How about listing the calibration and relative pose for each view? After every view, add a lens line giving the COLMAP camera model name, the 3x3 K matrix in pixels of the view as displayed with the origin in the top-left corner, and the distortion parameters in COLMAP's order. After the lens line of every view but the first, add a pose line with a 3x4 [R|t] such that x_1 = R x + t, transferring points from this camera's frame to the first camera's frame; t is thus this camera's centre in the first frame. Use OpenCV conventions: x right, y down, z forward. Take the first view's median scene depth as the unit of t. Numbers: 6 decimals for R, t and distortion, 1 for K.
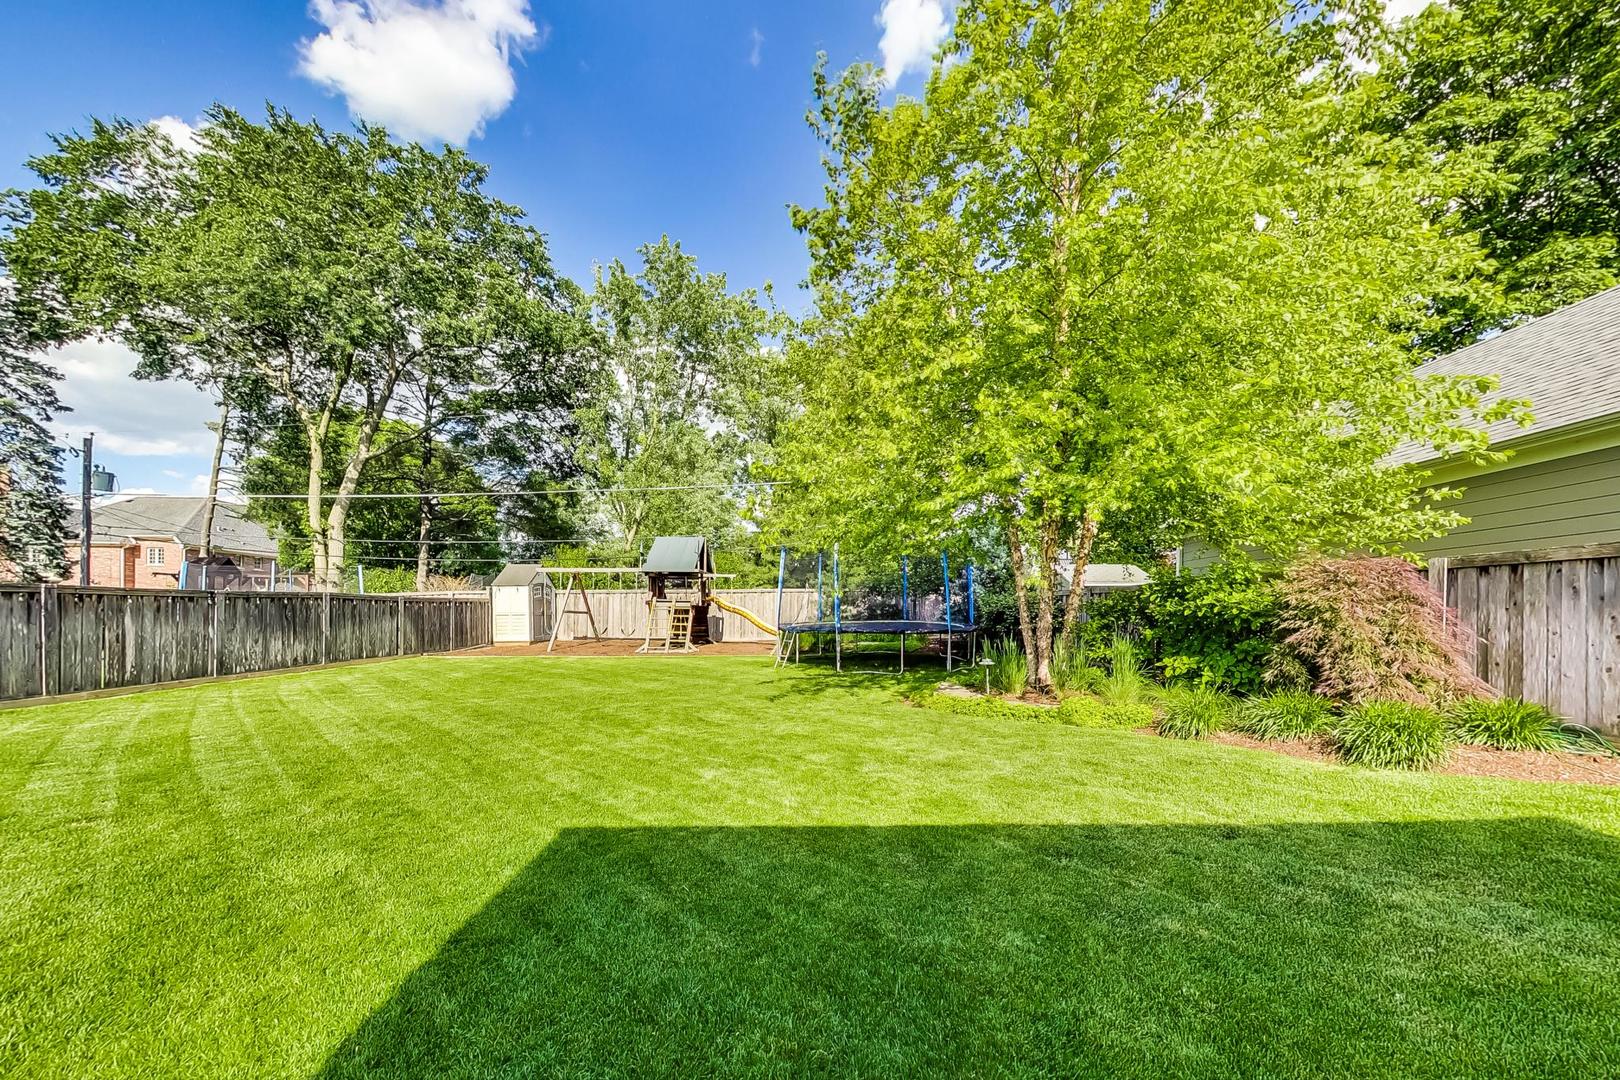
lens RADIAL K [[679.4, 0, 810.0], [0, 679.4, 540.0], [0, 0, 1]] dist [0.036224, 0.000024]
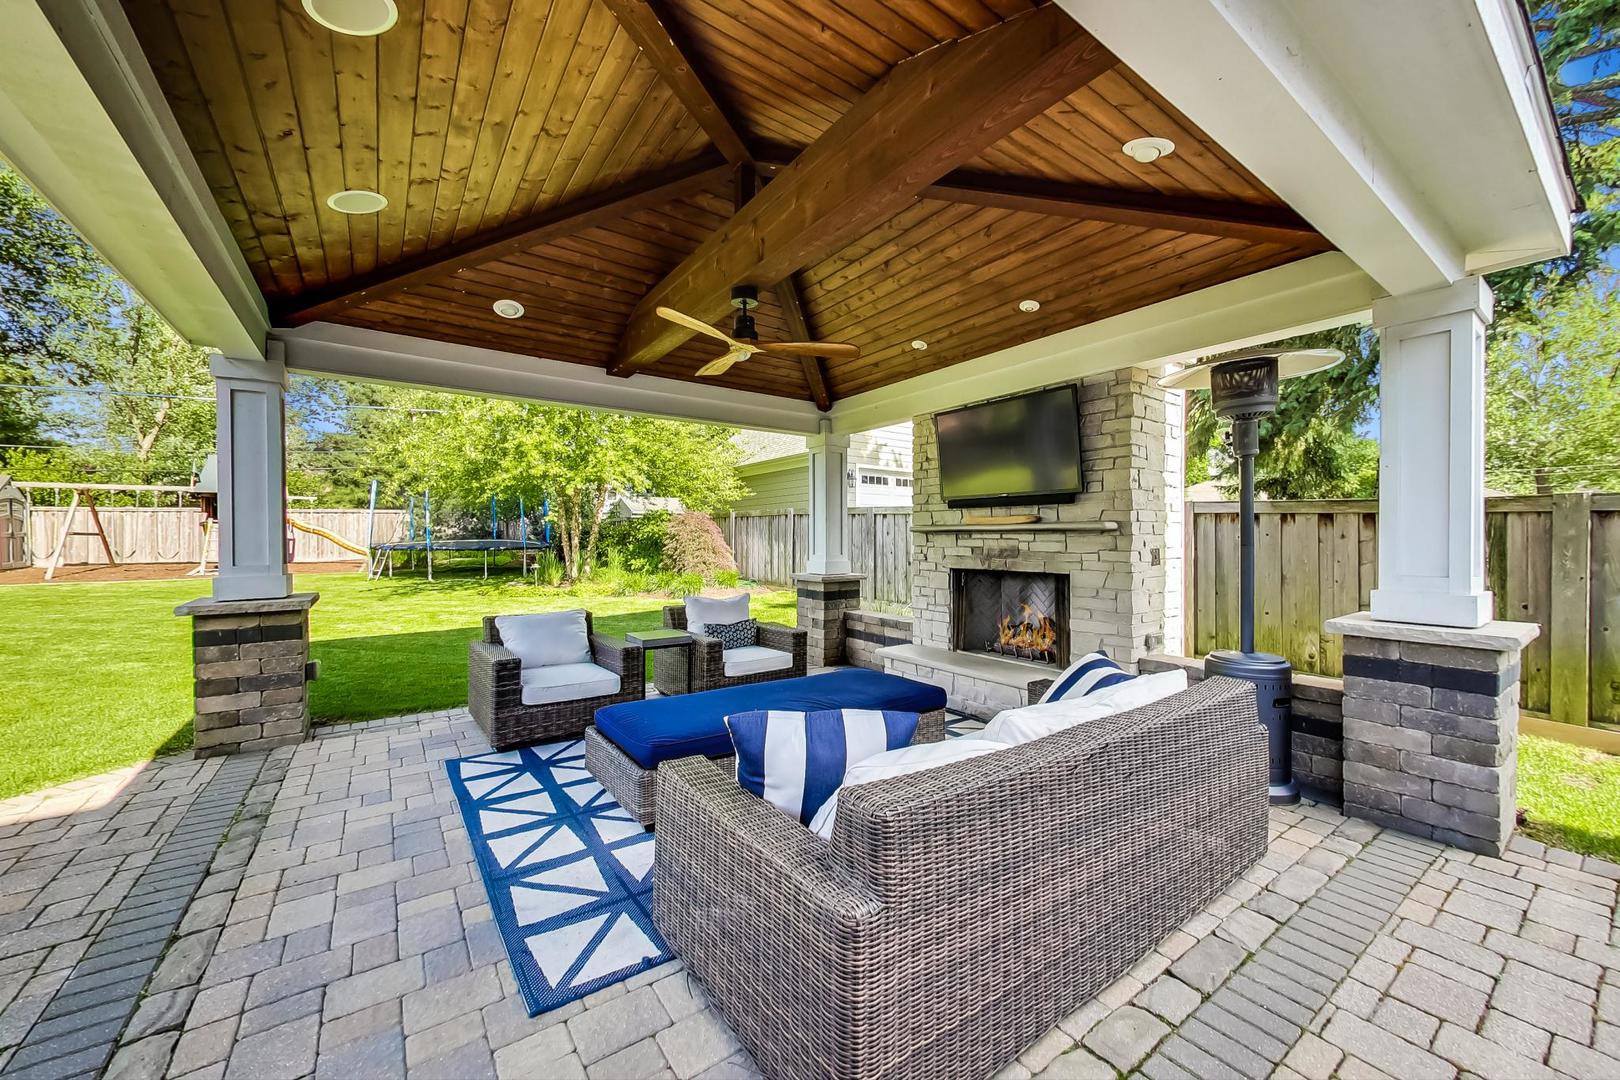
lens RADIAL K [[679.4, 0, 810.0], [0, 679.4, 540.0], [0, 0, 1]] dist [0.036224, 0.000024]
pose [[0.857559, -0.005702, 0.514354, -0.009704], [-0.056334, 0.992883, 0.104931, -0.053566], [-0.511291, -0.118960, 0.851134, -0.421281]]
